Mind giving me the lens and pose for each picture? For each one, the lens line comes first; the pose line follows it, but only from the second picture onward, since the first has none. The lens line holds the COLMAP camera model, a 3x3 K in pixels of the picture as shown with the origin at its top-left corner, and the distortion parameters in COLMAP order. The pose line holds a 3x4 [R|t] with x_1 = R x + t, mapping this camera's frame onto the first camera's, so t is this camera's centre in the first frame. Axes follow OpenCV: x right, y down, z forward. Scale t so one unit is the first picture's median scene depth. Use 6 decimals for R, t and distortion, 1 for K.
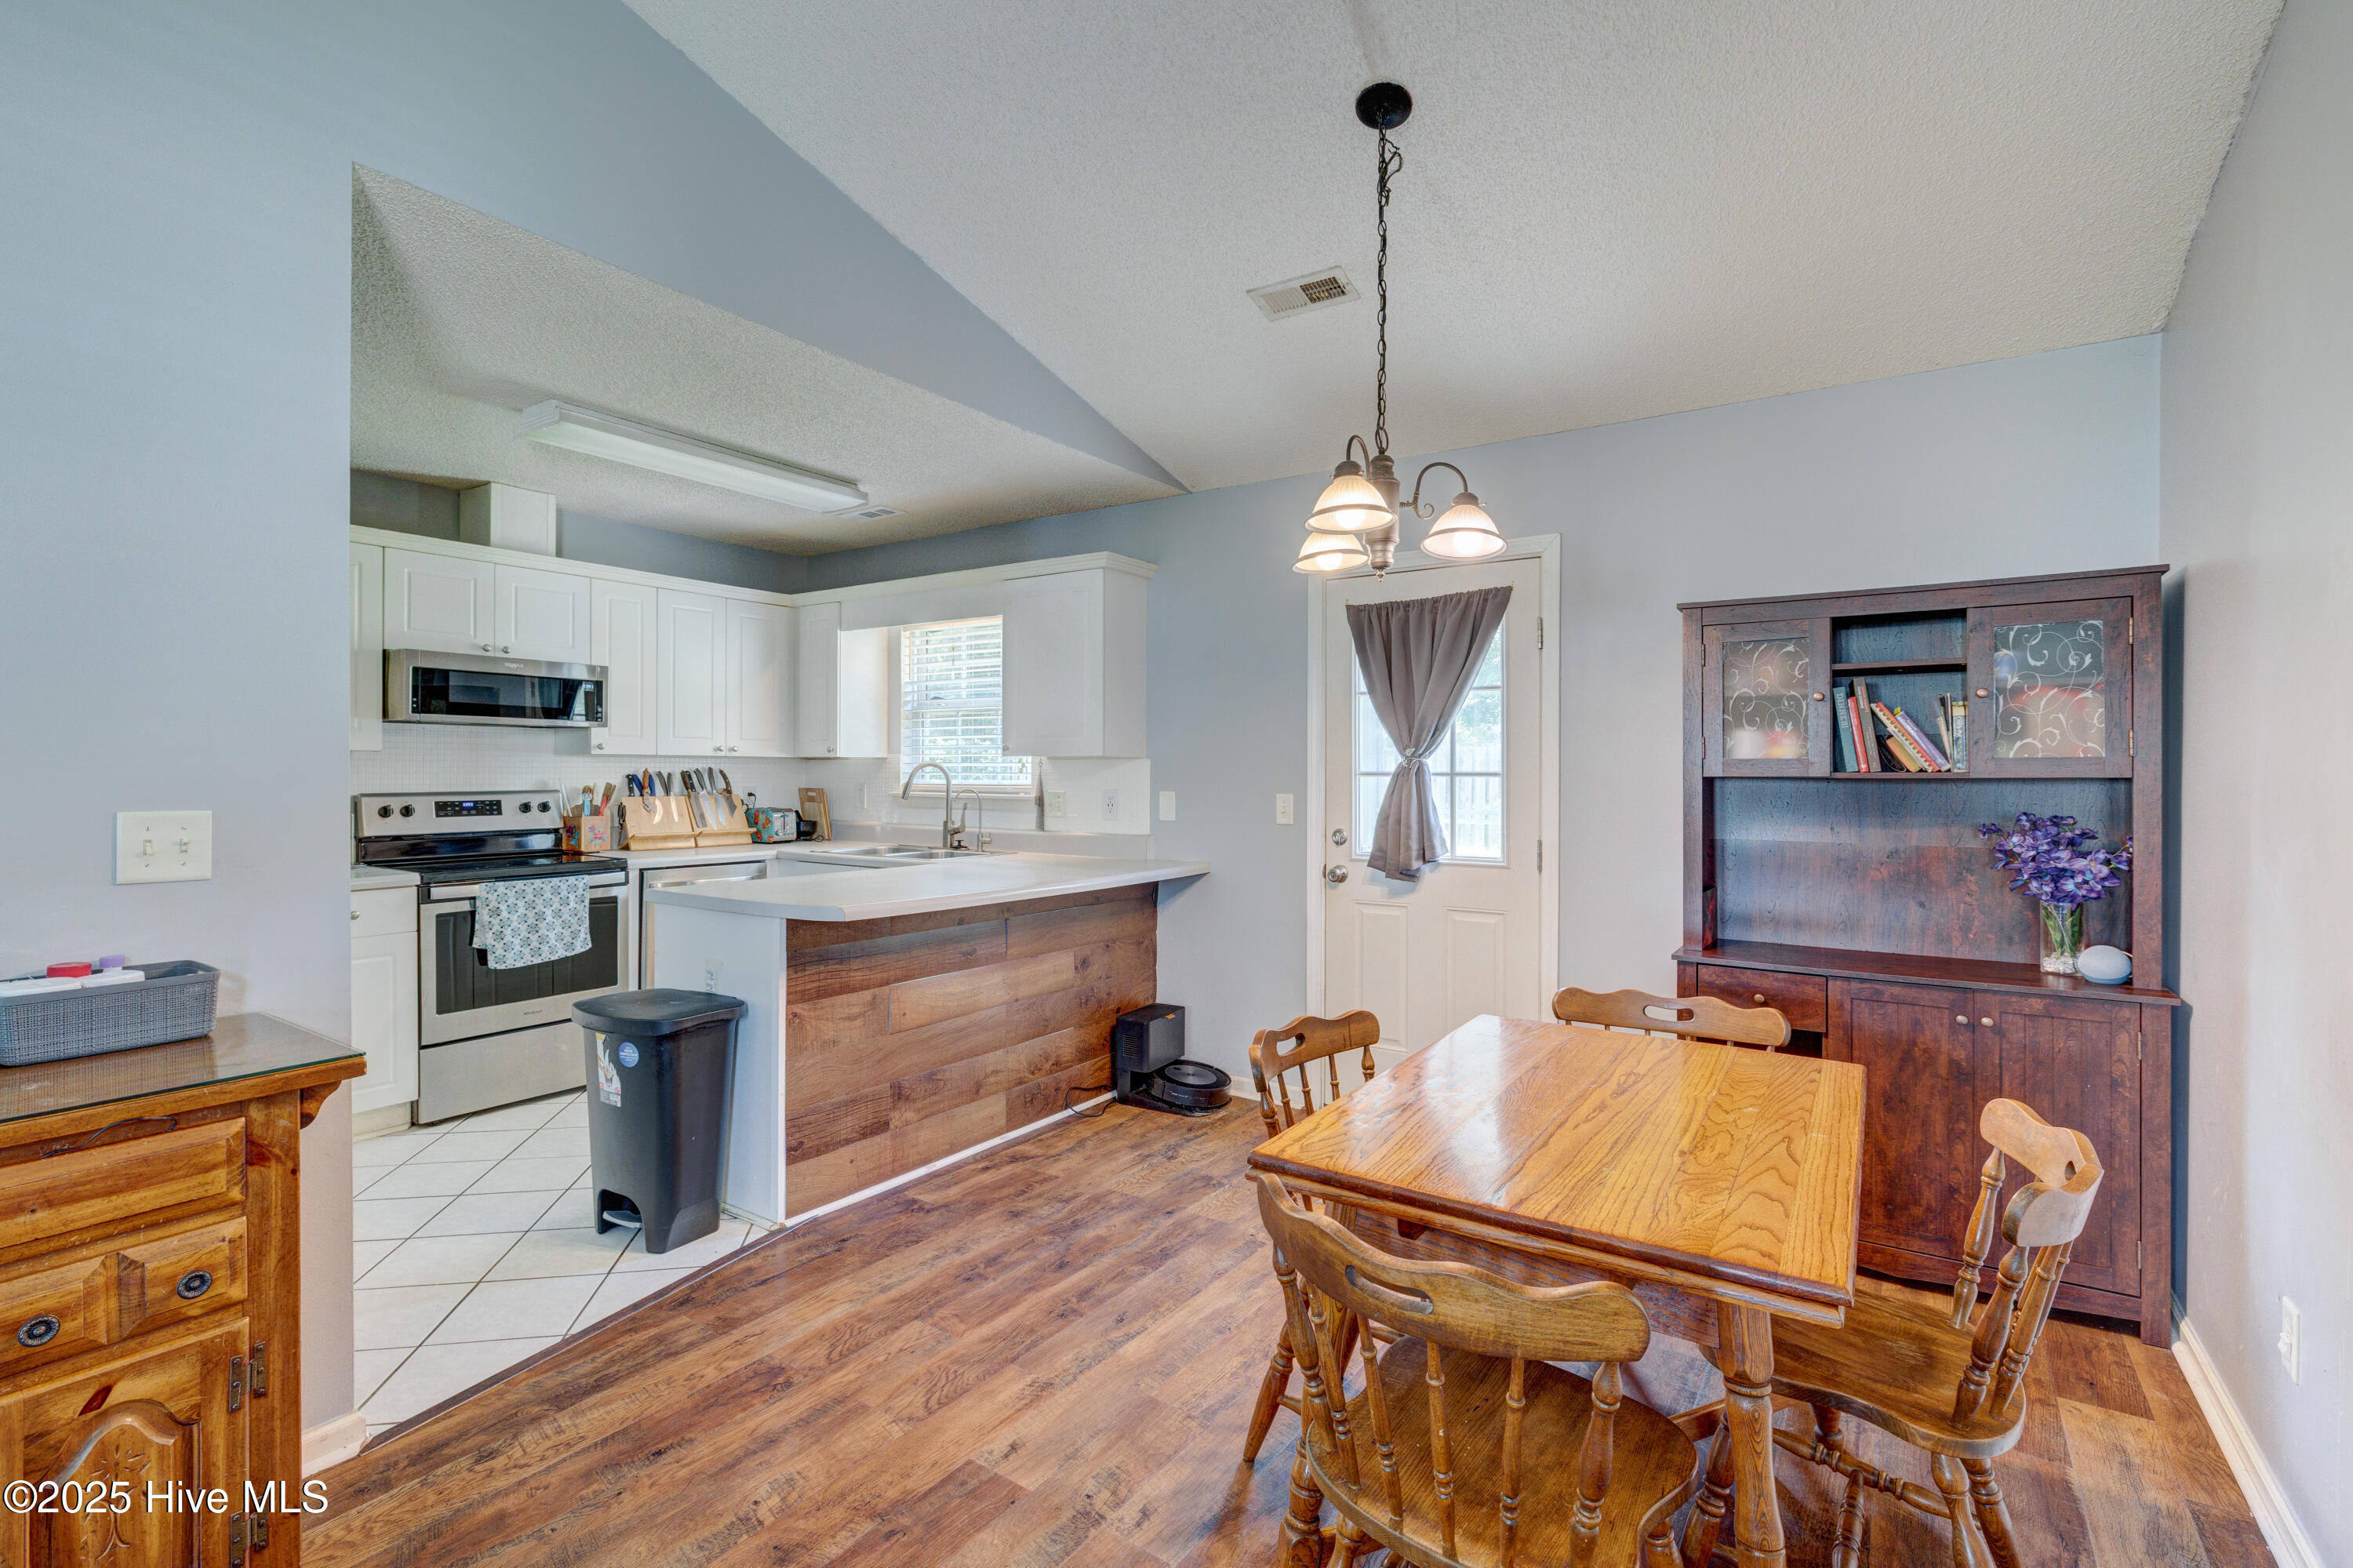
lens RADIAL K [[1056.7, 0, 1166.3], [0, 1056.7, 773.8], [0, 0, 1]] dist [0.000075, 0.000132]
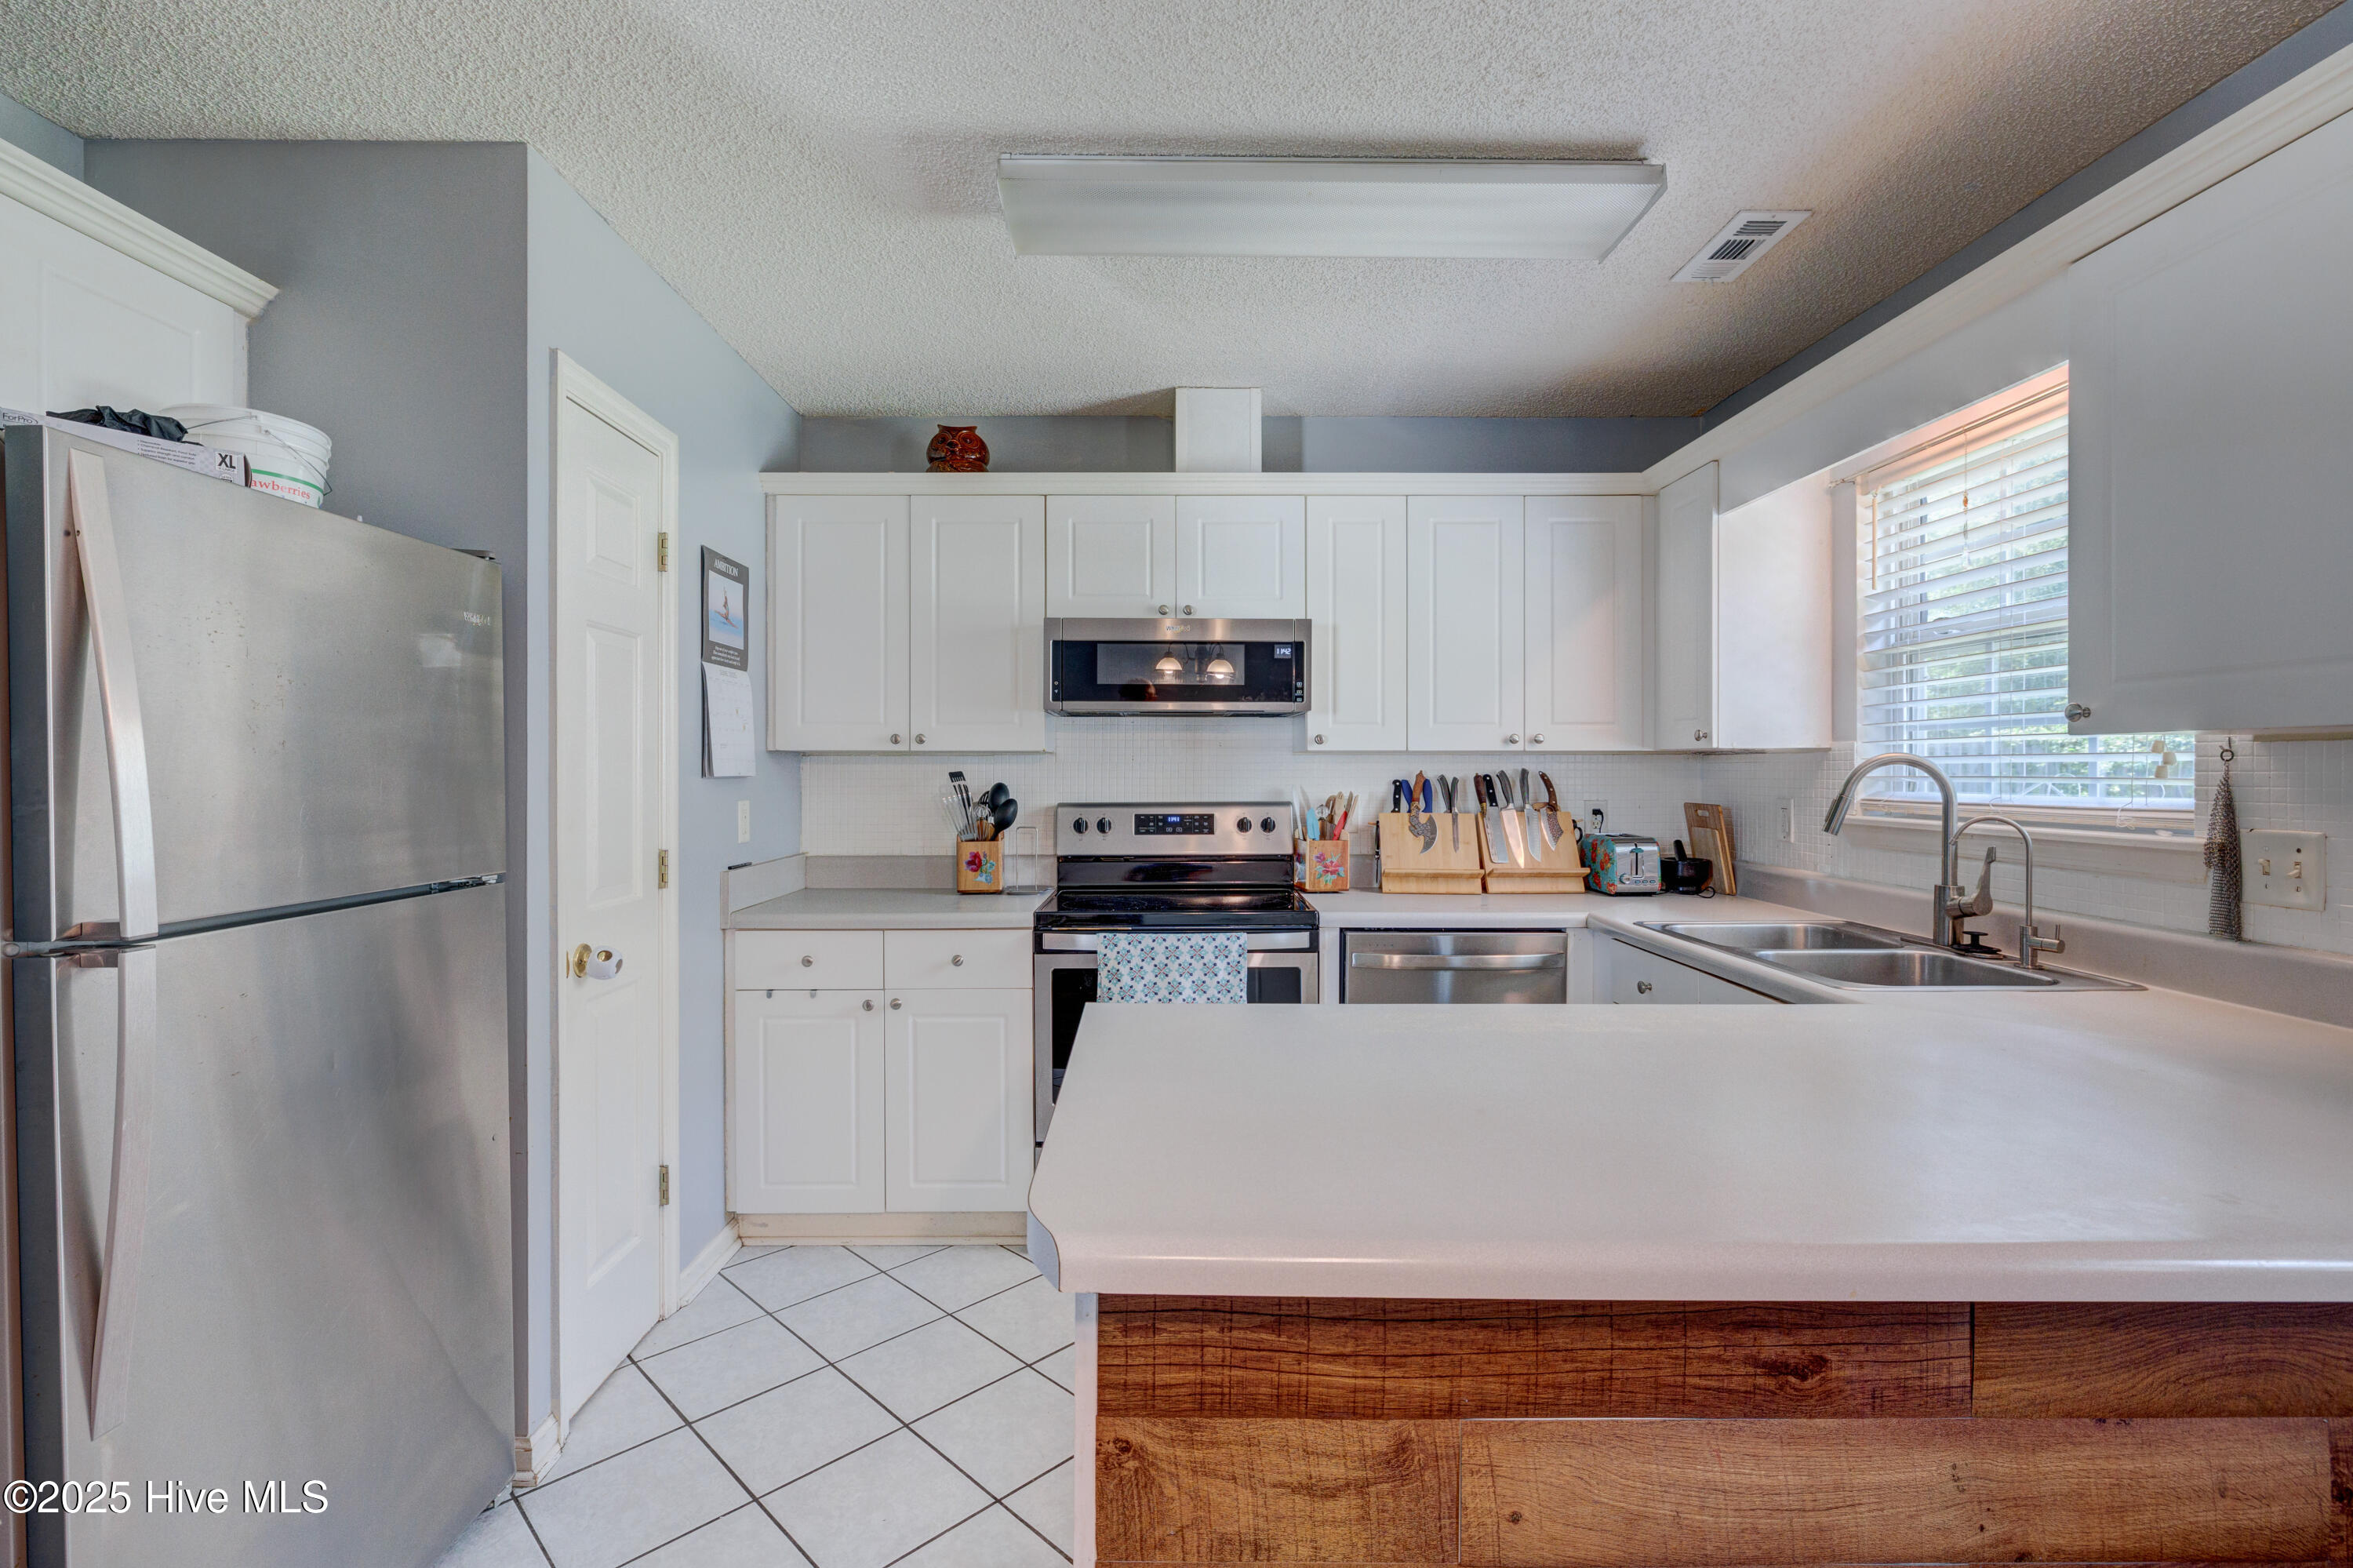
lens RADIAL K [[1056.7, 0, 1166.3], [0, 1056.7, 773.8], [0, 0, 1]] dist [0.000075, 0.000132]
pose [[0.566523, -0.002716, -0.824042, -0.029732], [0.000475, 0.999995, -0.002969, -0.001738], [0.824046, 0.001291, 0.566521, 0.560713]]
